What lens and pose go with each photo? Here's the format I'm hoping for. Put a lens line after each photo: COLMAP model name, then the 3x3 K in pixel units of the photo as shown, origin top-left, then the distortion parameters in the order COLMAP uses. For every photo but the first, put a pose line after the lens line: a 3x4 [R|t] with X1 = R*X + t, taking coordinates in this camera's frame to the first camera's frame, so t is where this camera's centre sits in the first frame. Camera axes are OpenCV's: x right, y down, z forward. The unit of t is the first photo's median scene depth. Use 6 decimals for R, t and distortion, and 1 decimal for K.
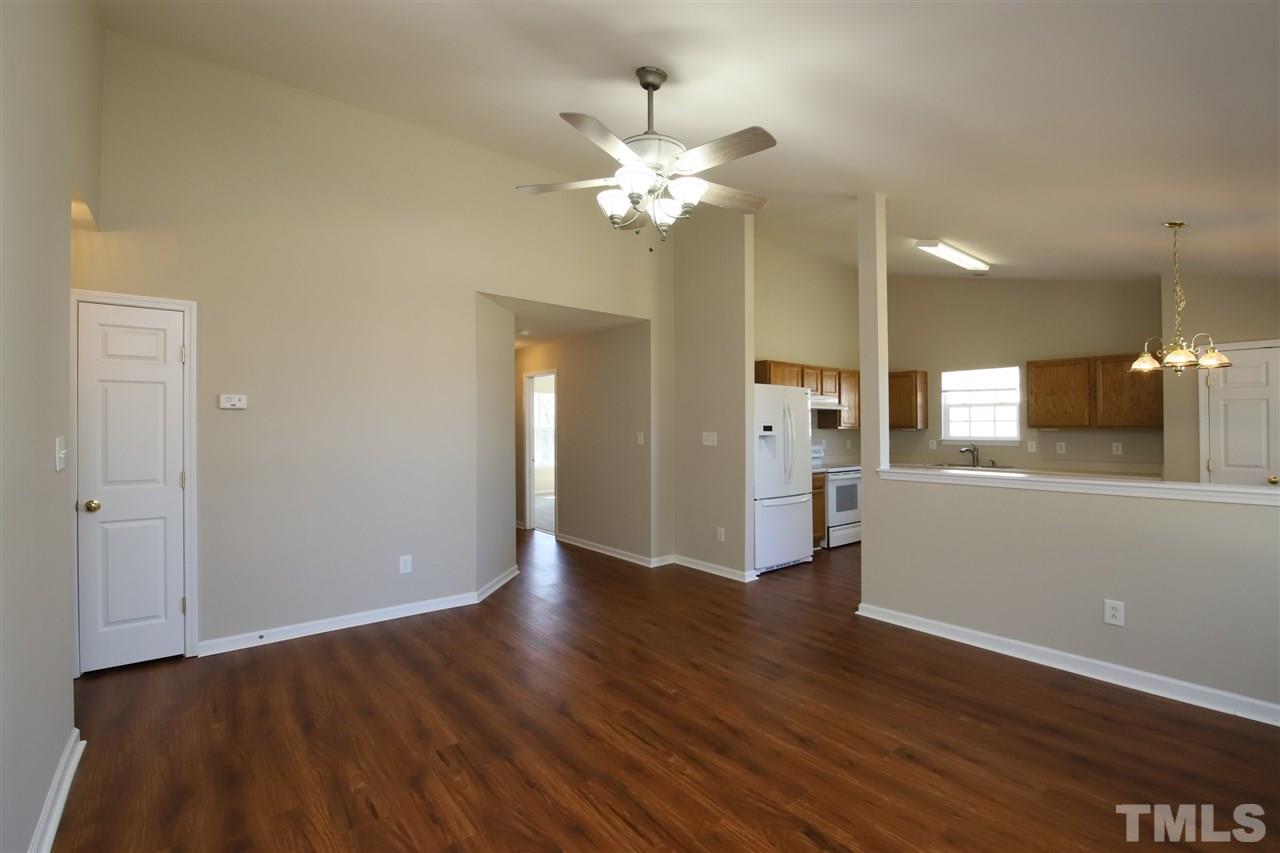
lens RADIAL K [[553.6, 0, 653.0], [0, 553.6, 418.1], [0, 0, 1]] dist [-0.008640, 0.000715]
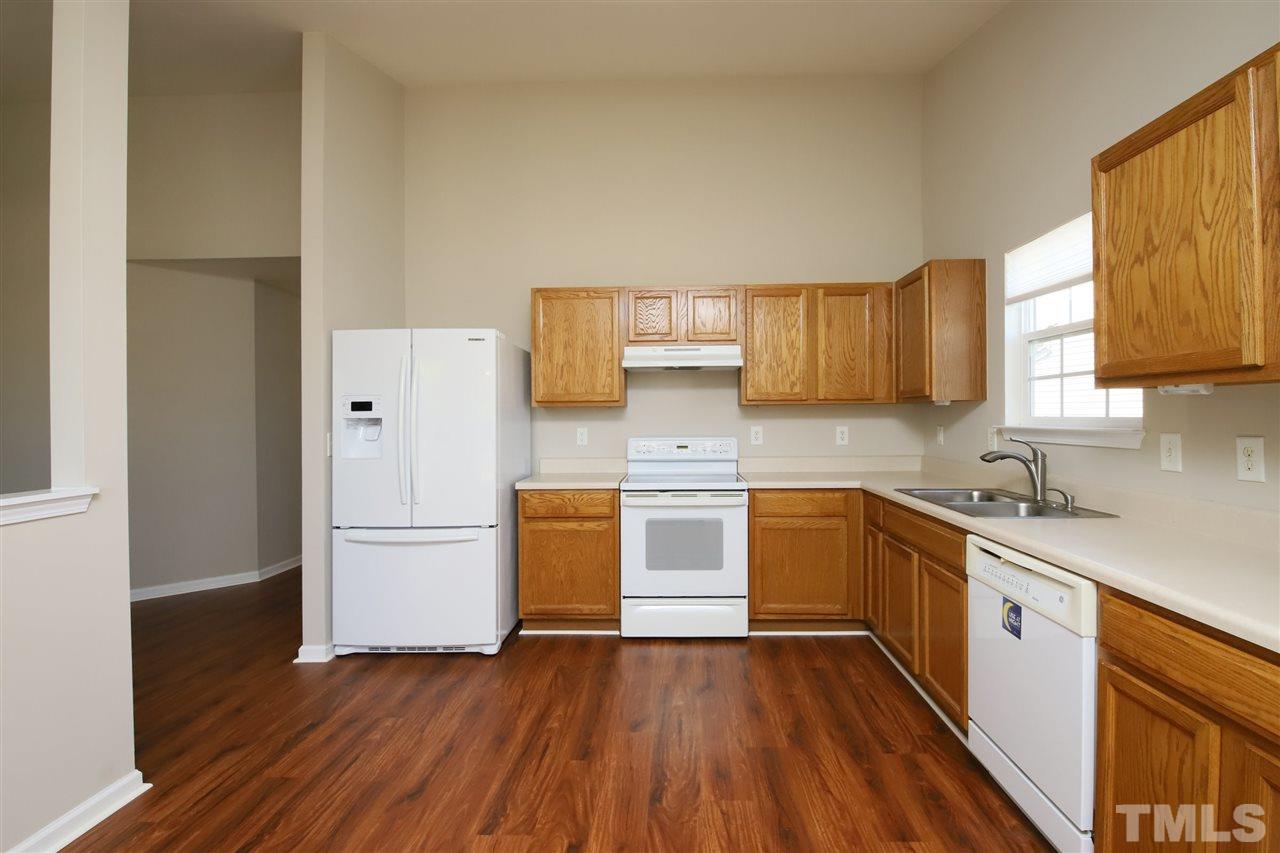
lens RADIAL K [[580.4, 0, 676.9], [0, 580.4, 412.5], [0, 0, 1]] dist [-0.017019, -0.003032]
pose [[0.769836, -0.012777, -0.638113, 0.718850], [0.023306, 0.999696, 0.008100, 0.023841], [0.637816, -0.021107, 0.769900, 0.638493]]
